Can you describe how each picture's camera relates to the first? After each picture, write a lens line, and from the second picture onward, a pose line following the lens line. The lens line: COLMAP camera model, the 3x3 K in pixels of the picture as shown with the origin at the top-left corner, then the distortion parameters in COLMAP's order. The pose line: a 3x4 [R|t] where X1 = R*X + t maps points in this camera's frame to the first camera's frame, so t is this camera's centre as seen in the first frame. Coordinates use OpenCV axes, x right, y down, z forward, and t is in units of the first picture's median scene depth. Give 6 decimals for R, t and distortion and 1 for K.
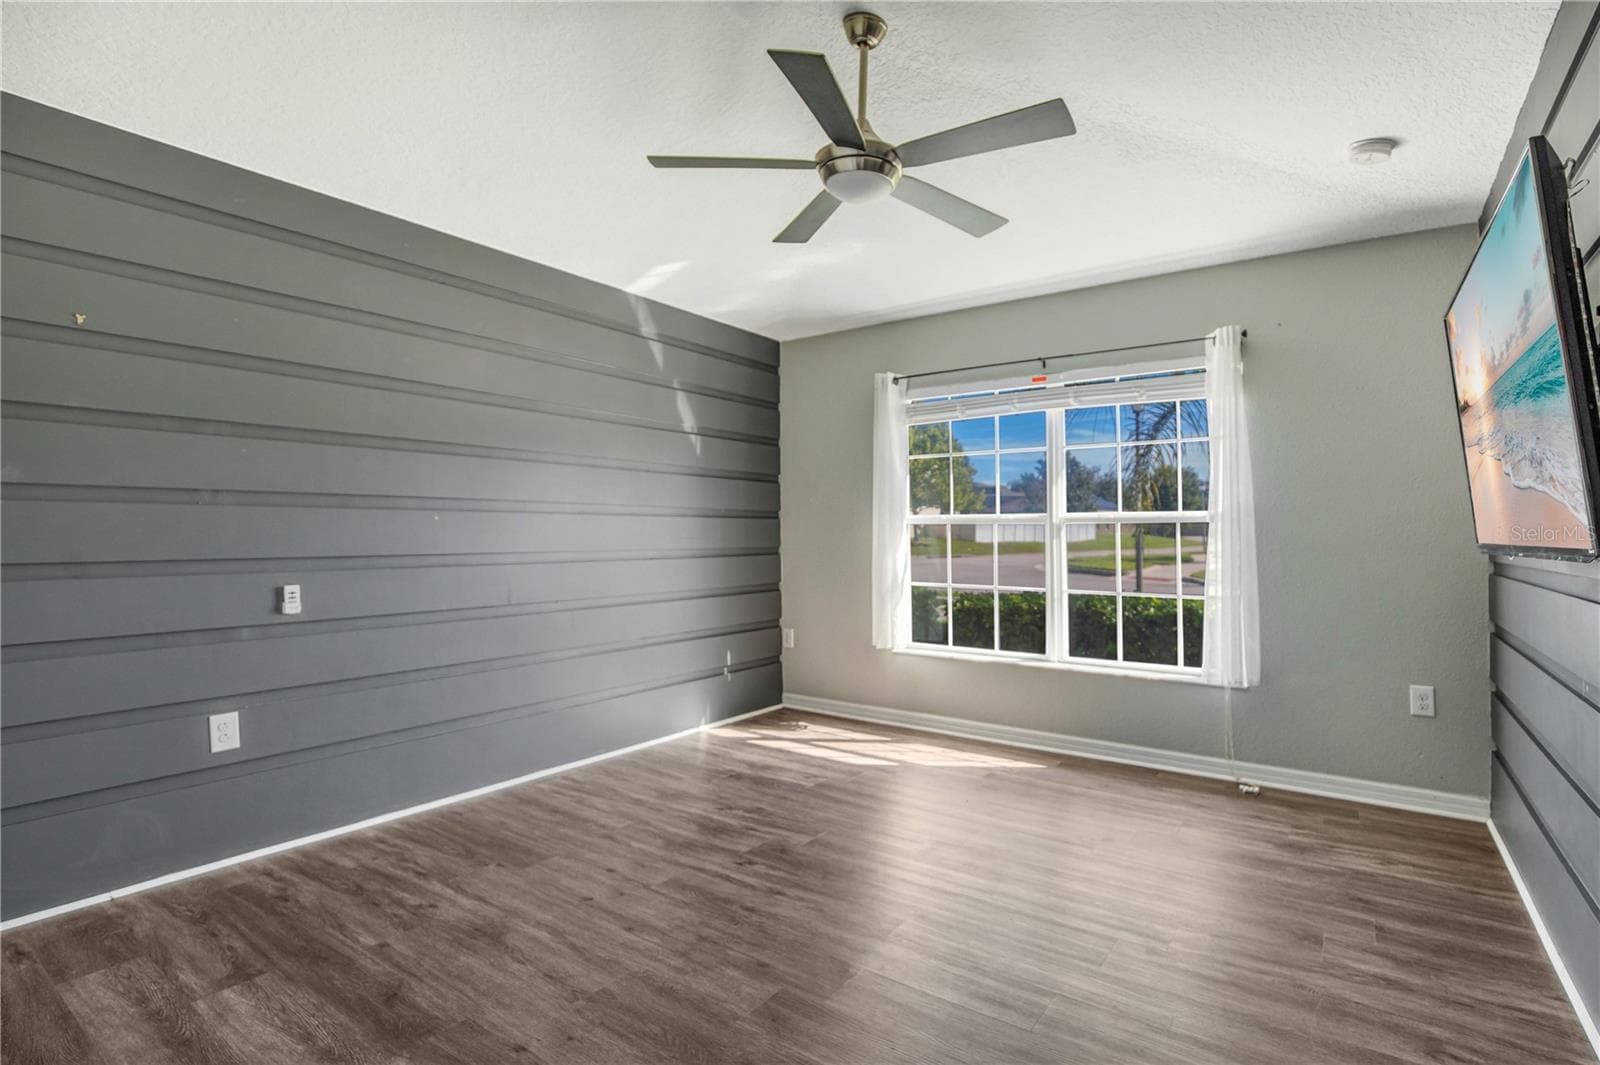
lens RADIAL K [[827.1, 0, 800.0], [0, 827.1, 532.5], [0, 0, 1]] dist [-0.001836, -0.000996]
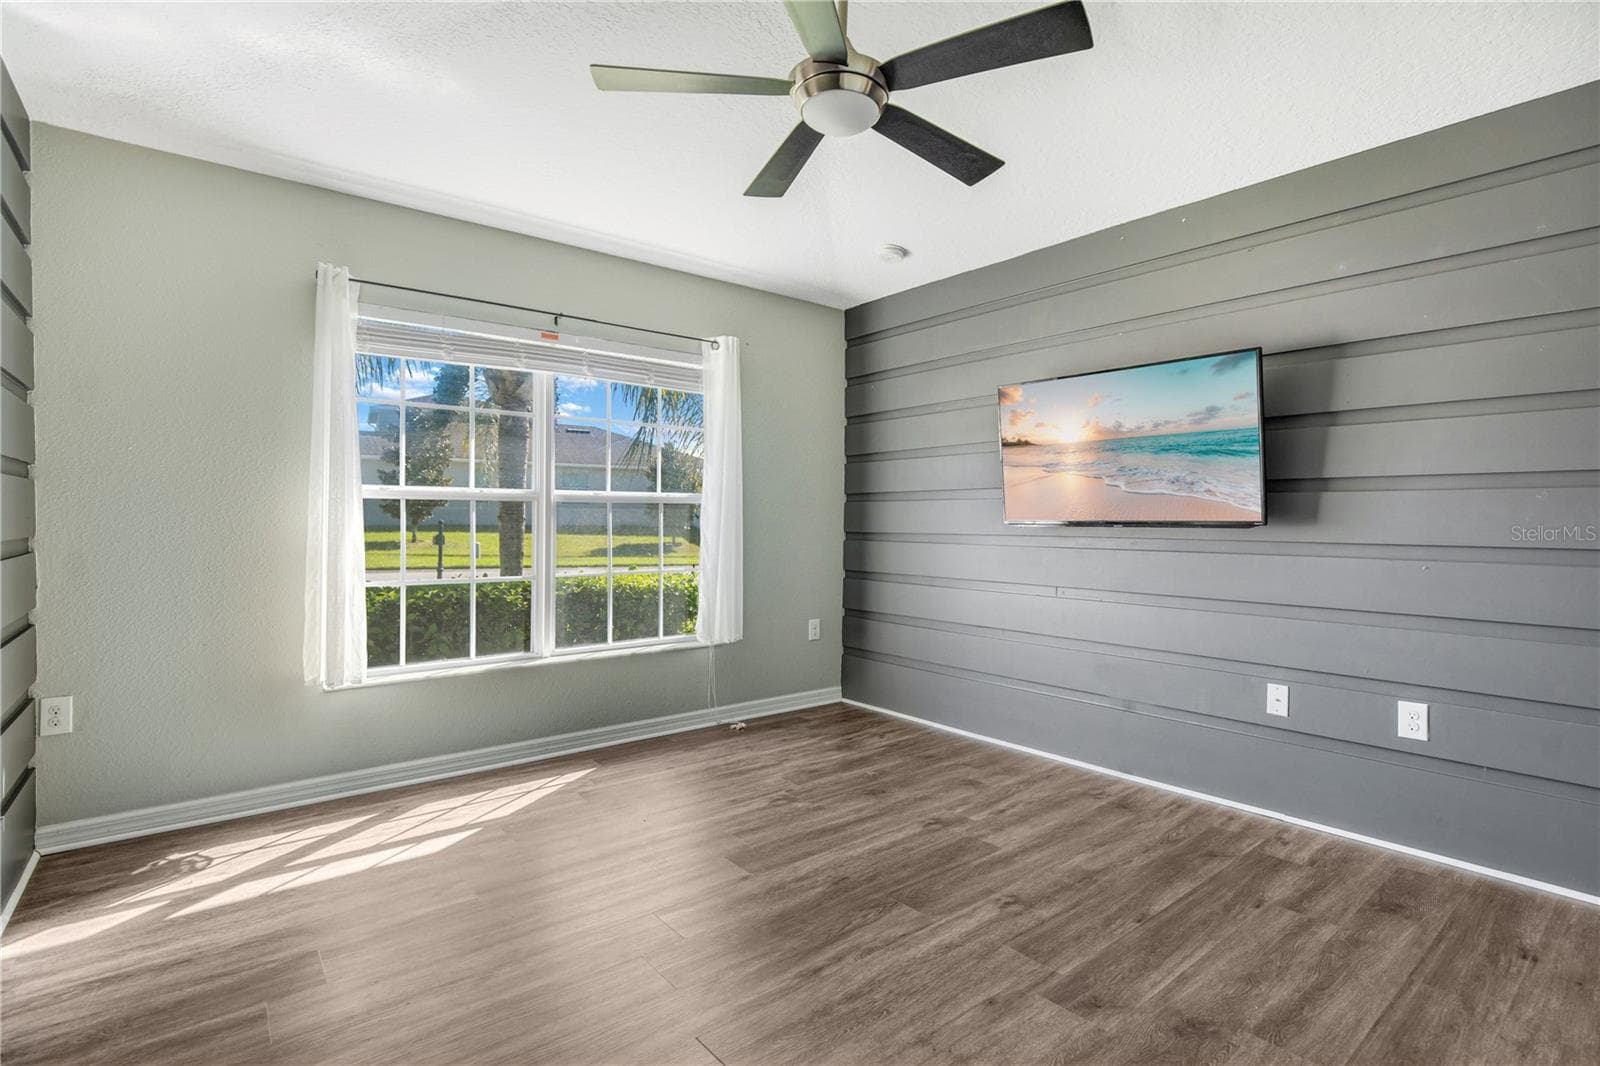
lens RADIAL K [[830.2, 0, 796.9], [0, 830.2, 531.6], [0, 0, 1]] dist [-0.003847, -0.000126]
pose [[0.203632, -0.018083, 0.978880, -0.590699], [-0.007988, 0.999765, 0.020130, 0.001302], [-0.979015, -0.011918, 0.203440, 0.640047]]
